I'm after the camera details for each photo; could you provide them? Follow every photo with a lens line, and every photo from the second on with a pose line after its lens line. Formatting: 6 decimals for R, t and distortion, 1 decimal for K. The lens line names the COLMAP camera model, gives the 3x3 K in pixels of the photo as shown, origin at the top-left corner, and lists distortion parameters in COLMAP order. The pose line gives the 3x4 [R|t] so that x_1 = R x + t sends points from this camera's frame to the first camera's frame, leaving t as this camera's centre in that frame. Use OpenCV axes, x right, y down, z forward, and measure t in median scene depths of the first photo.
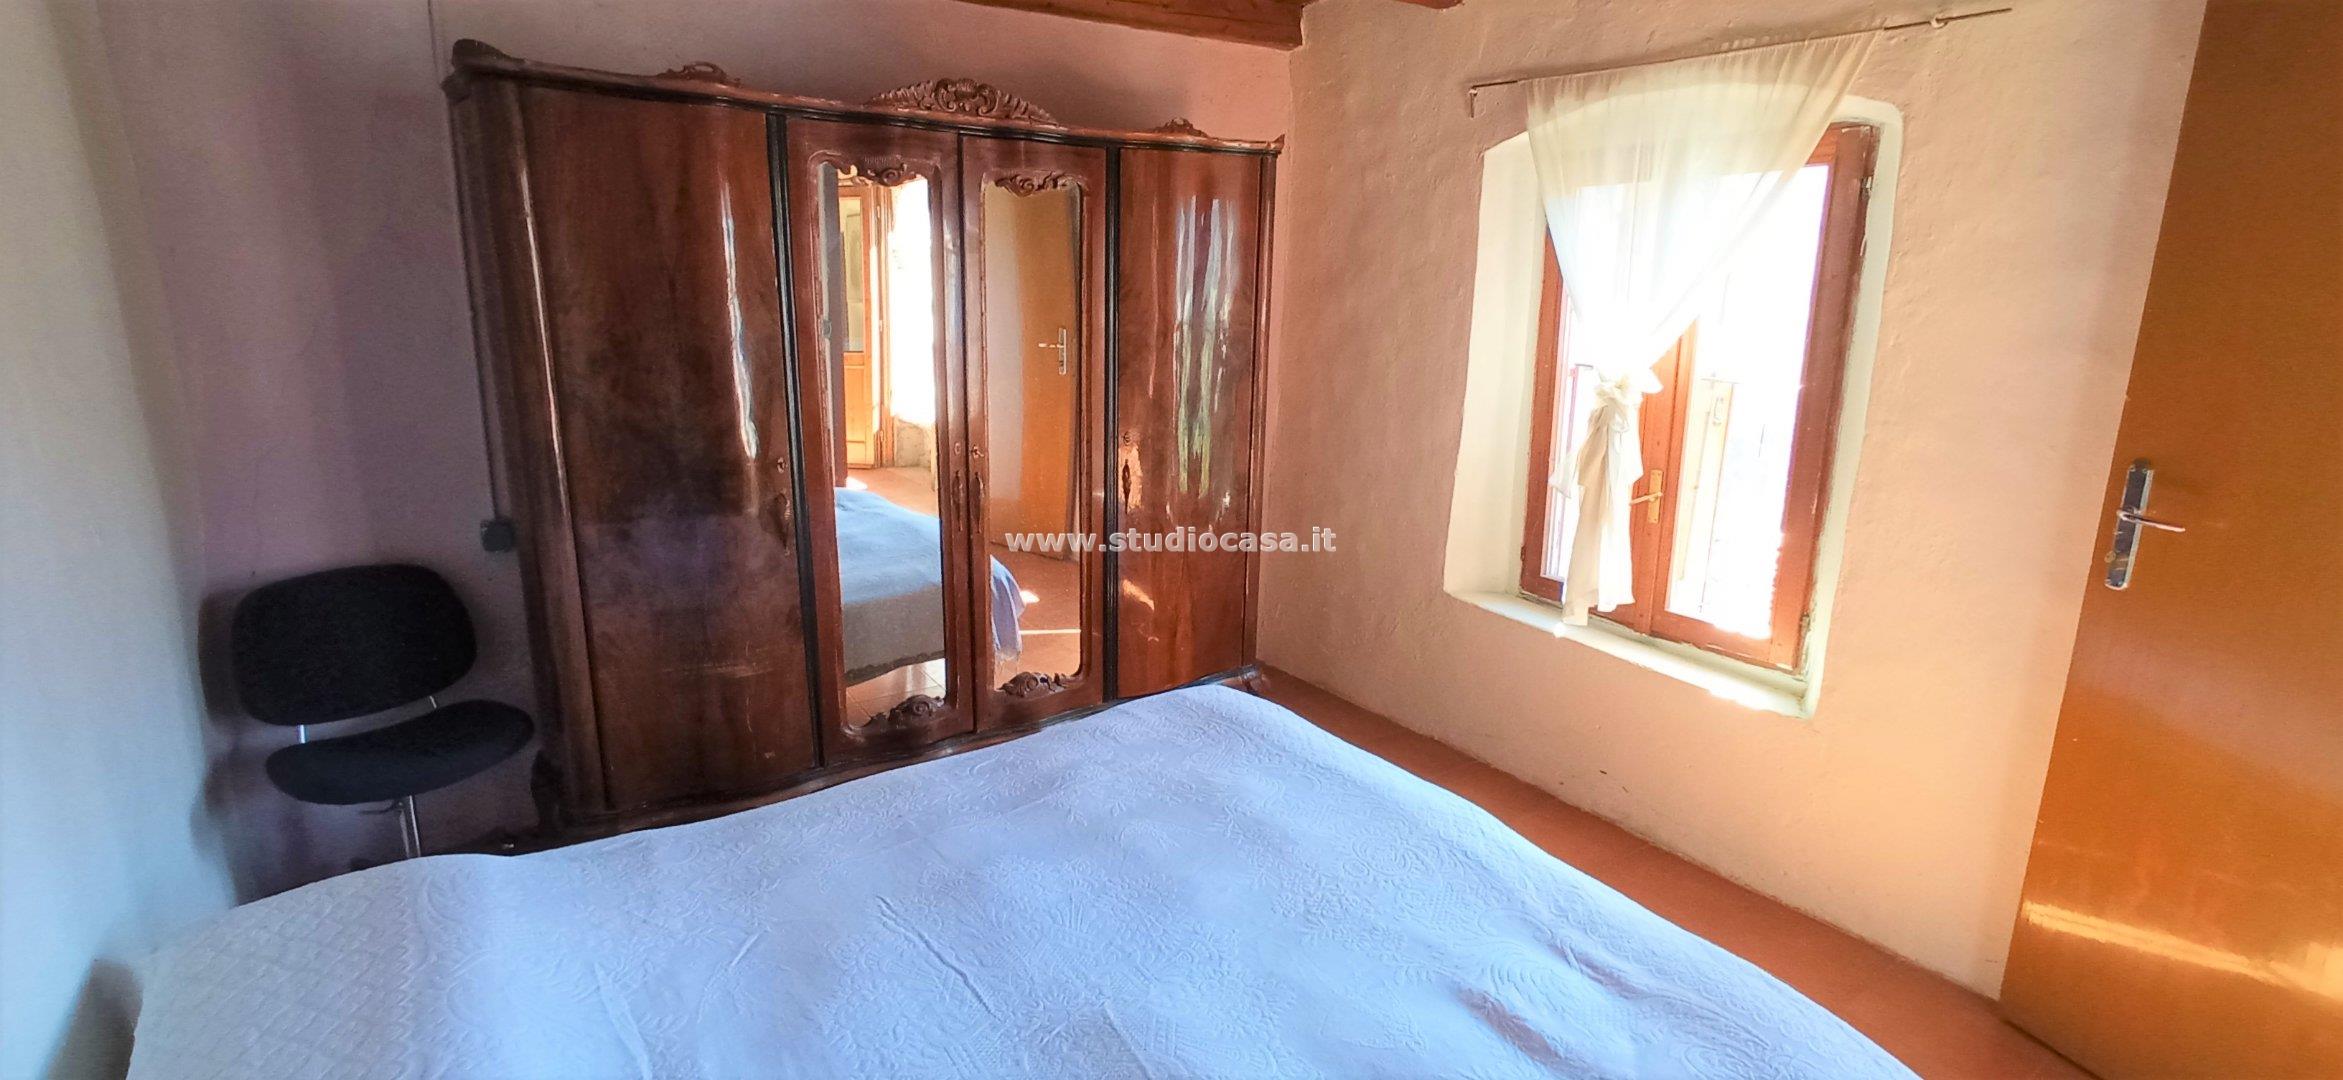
lens RADIAL K [[1092.7, 0, 1173.2], [0, 1092.7, 518.4], [0, 0, 1]] dist [-0.000456, 0.000074]
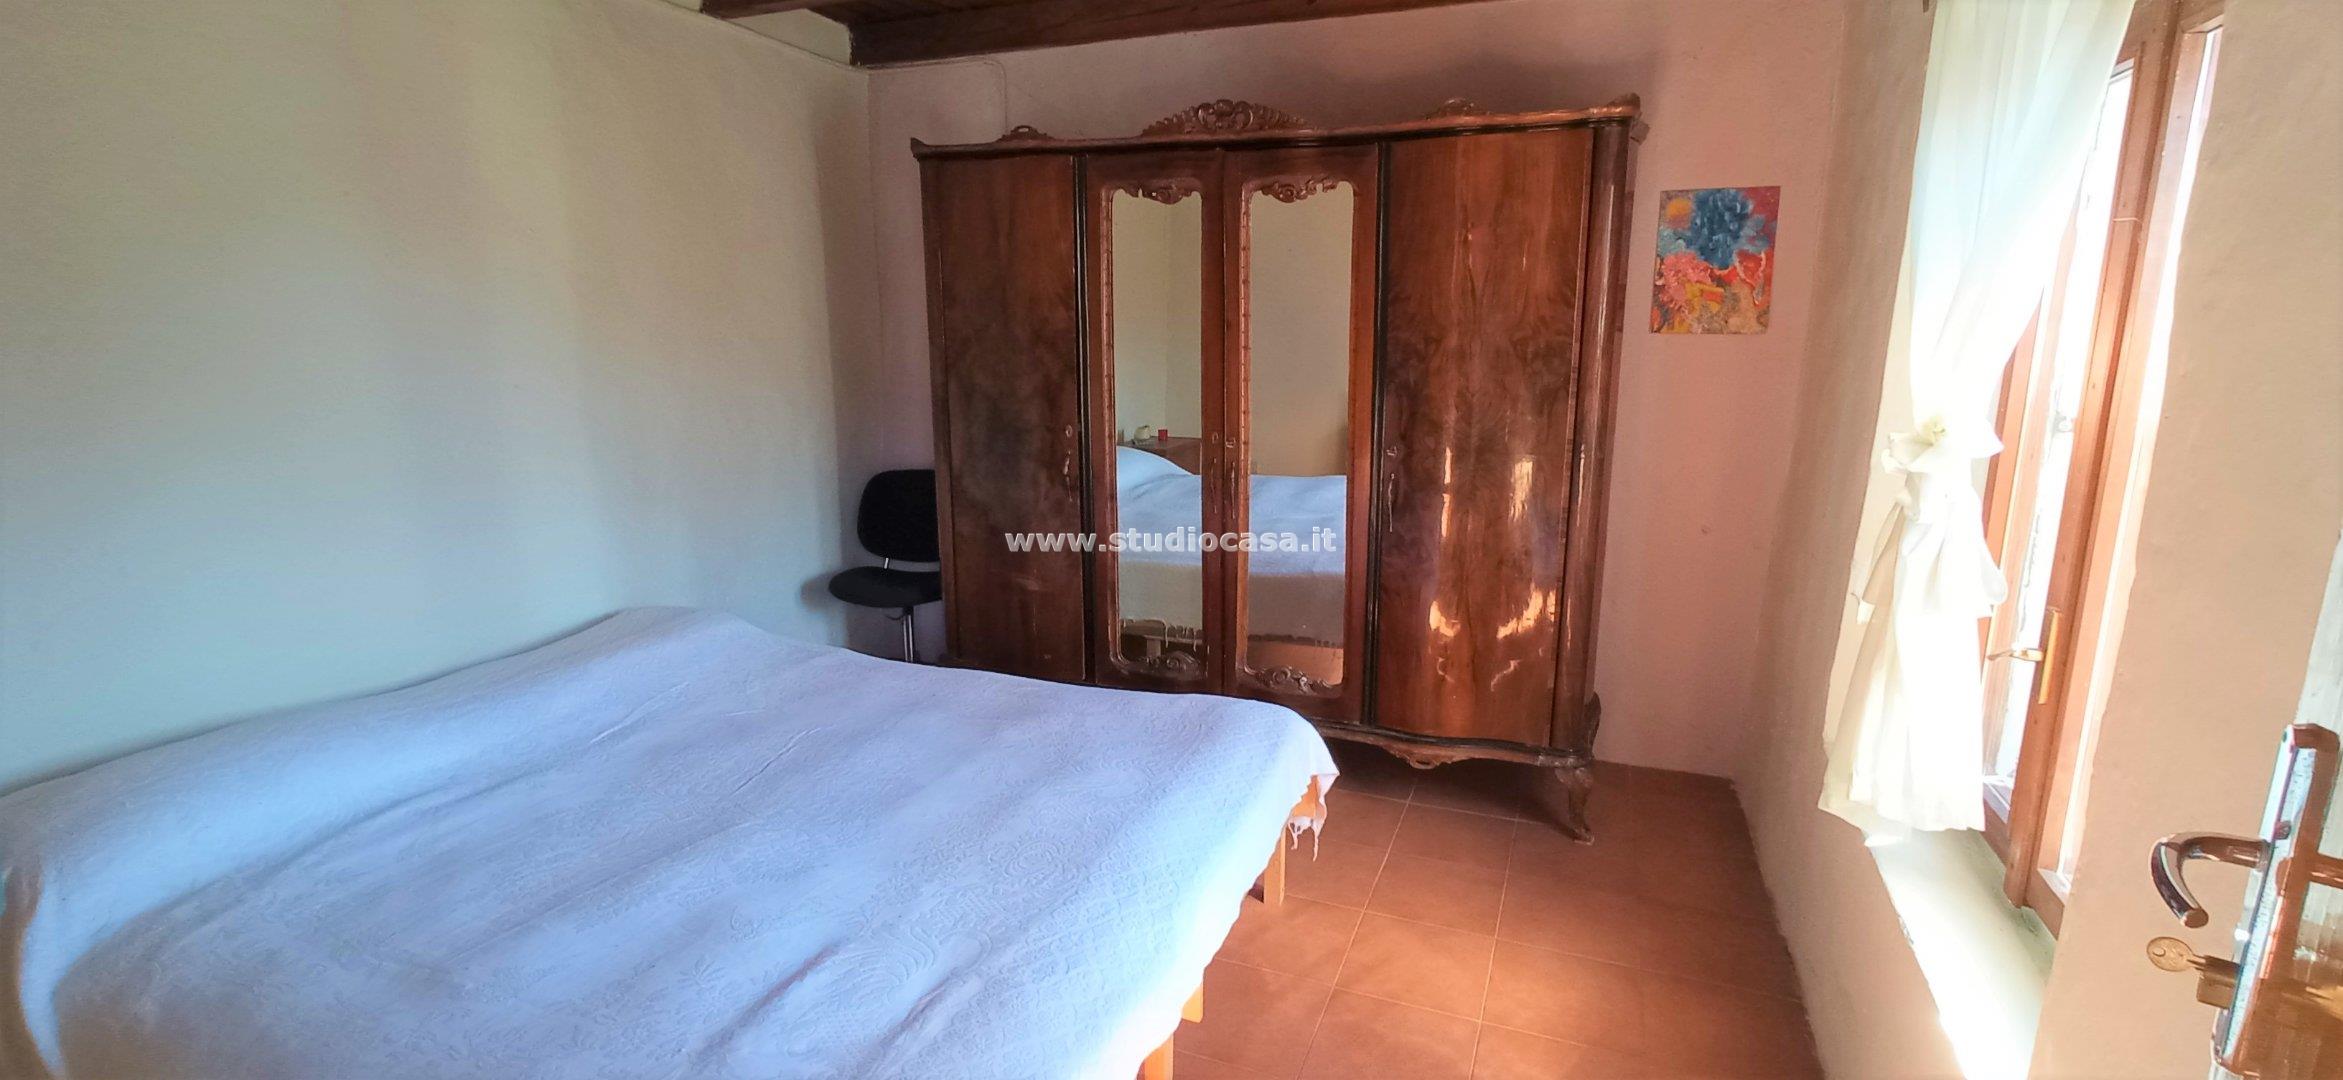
lens RADIAL K [[1092.7, 0, 1173.2], [0, 1092.7, 518.4], [0, 0, 1]] dist [-0.000456, 0.000074]
pose [[0.541172, 0.154783, -0.826544, 0.718016], [-0.173747, 0.982286, 0.070189, -0.056337], [0.822766, 0.105625, 0.558479, 0.374116]]
